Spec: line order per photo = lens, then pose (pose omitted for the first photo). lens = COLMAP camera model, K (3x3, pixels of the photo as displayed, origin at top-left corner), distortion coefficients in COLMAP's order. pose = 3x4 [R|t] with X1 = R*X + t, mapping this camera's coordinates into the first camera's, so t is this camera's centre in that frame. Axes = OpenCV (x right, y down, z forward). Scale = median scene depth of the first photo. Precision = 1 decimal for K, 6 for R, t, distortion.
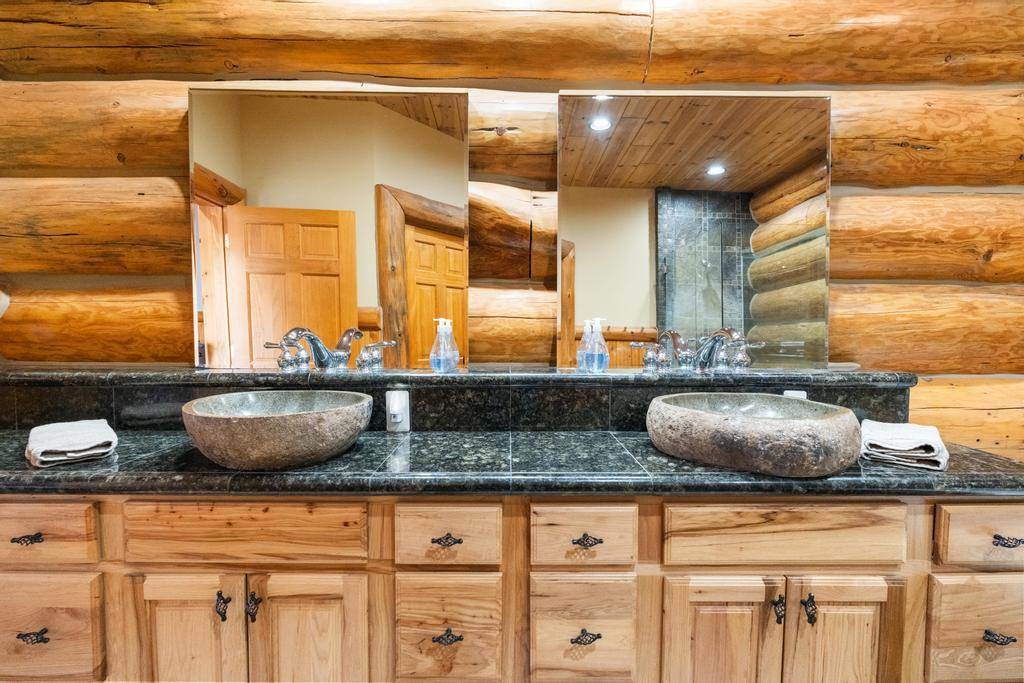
lens RADIAL K [[454.4, 0, 516.1], [0, 454.4, 343.4], [0, 0, 1]] dist [-0.003719, 0.000541]
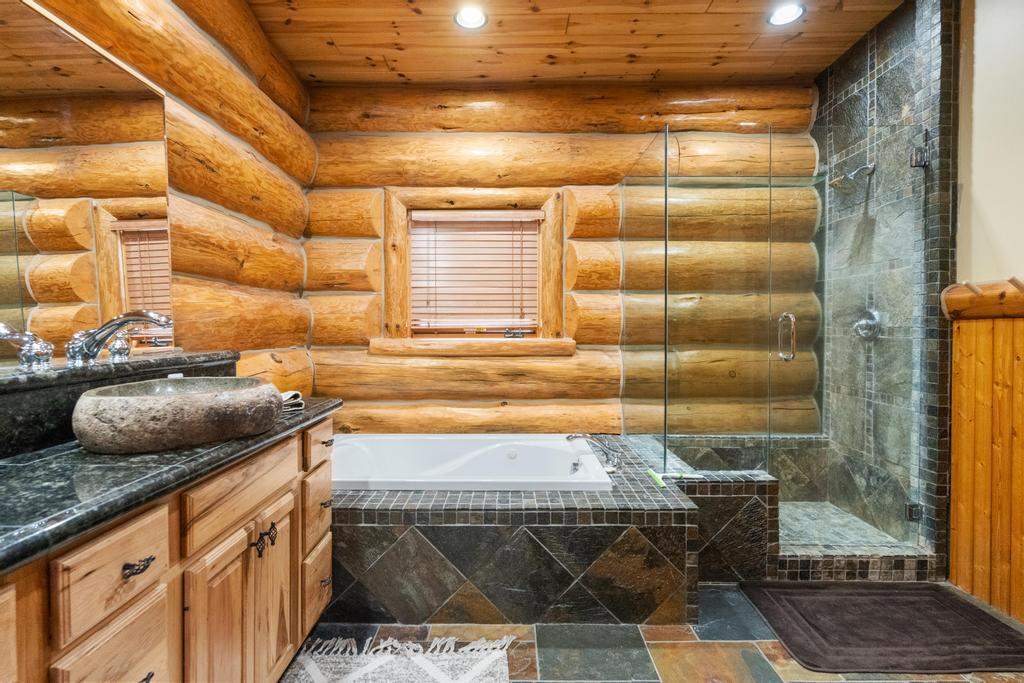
lens RADIAL K [[492.4, 0, 514.8], [0, 492.4, 337.7], [0, 0, 1]] dist [-0.003510, 0.000560]
pose [[-0.004646, -0.029201, 0.999563, -0.593698], [0.037835, 0.998853, 0.029356, 0.020935], [-0.999273, 0.037955, -0.003536, 0.260338]]
